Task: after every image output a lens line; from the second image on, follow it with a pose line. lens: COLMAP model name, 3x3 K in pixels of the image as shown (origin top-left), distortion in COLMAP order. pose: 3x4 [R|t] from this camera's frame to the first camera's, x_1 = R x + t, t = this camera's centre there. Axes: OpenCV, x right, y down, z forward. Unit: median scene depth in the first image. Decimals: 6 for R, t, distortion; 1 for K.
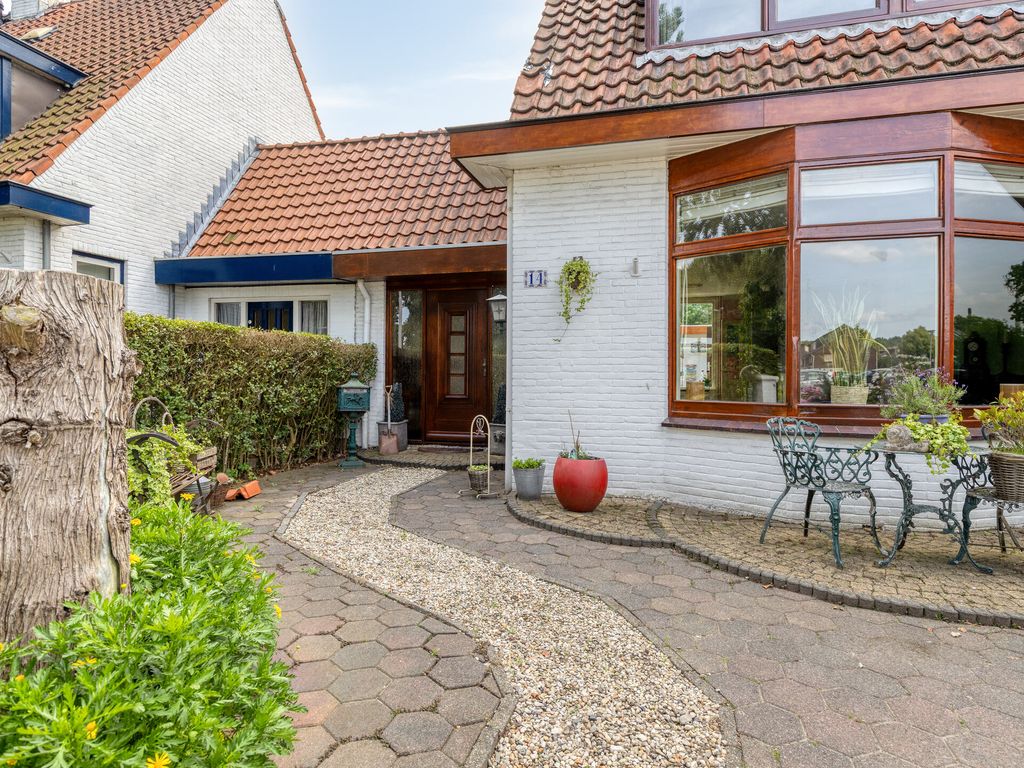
lens RADIAL K [[578.1, 0, 518.0], [0, 578.1, 372.3], [0, 0, 1]] dist [-0.002519, -0.000455]
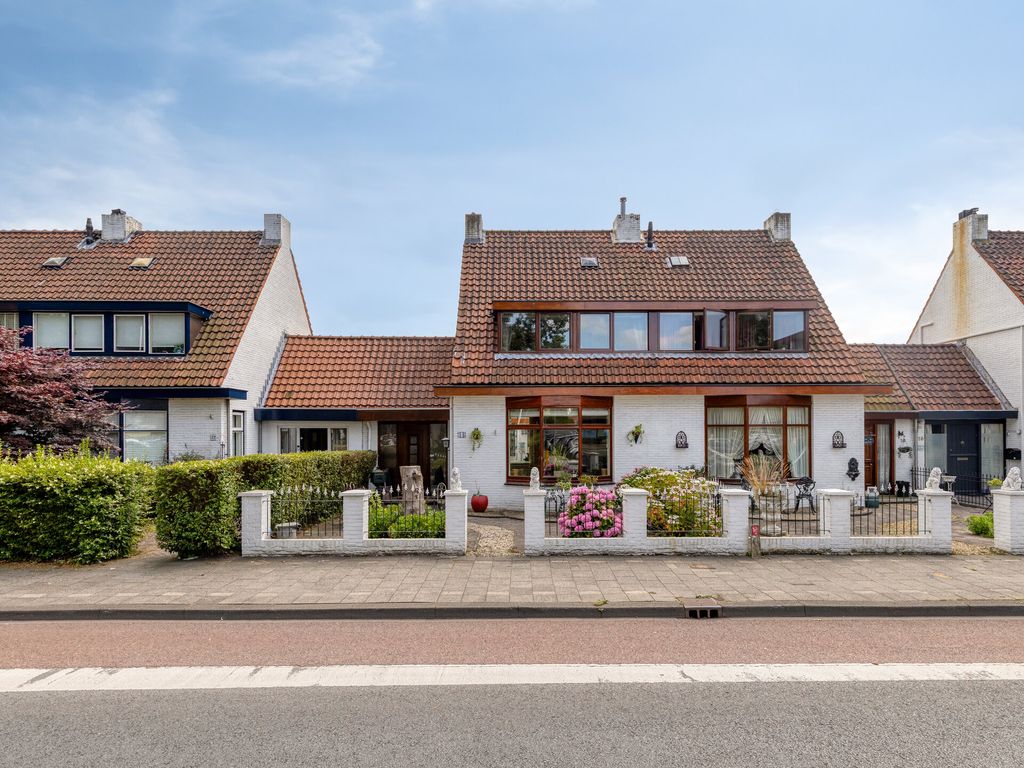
lens RADIAL K [[550.9, 0, 517.9], [0, 550.9, 435.4], [0, 0, 1]] dist [0.005341, 0.000346]
pose [[0.964268, -0.013079, 0.264605, -0.432206], [0.010233, 0.999874, 0.012132, -0.191814], [-0.264730, -0.008991, 0.964281, -1.749661]]
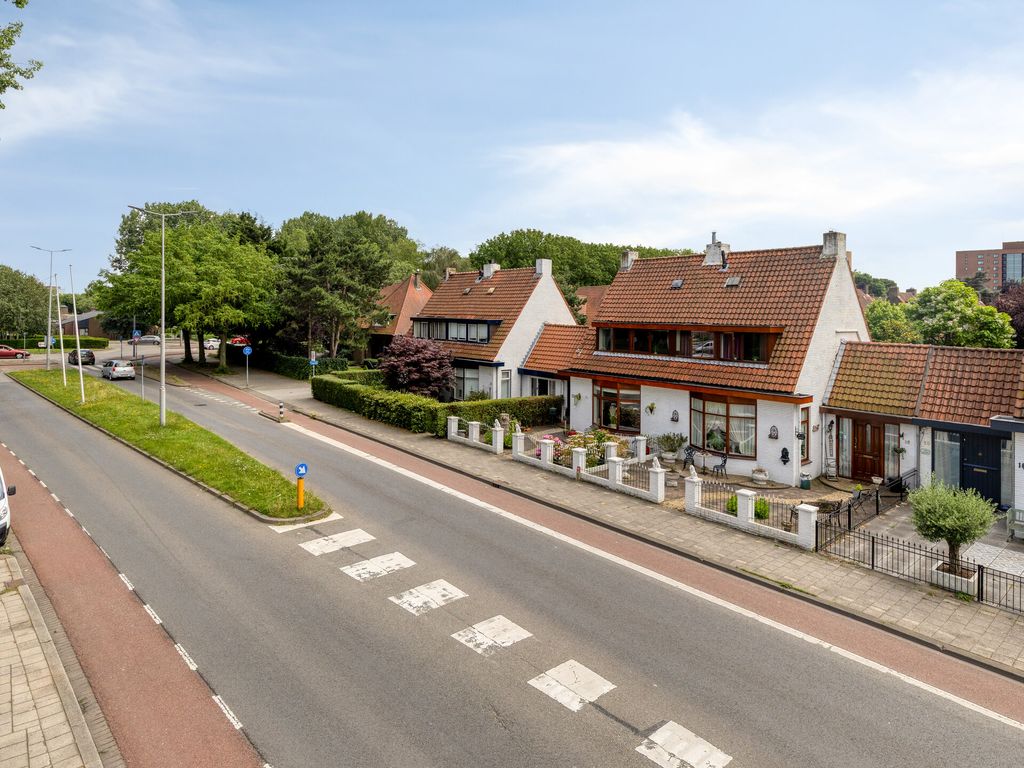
lens RADIAL K [[606.9, 0, 483.9], [0, 606.9, 321.6], [0, 0, 1]] dist [-0.002649, -0.000710]
pose [[0.793411, 0.006008, -0.608656, 2.796359], [0.003570, 0.999888, 0.014523, -0.940930], [0.608675, -0.013695, 0.793301, -3.961512]]
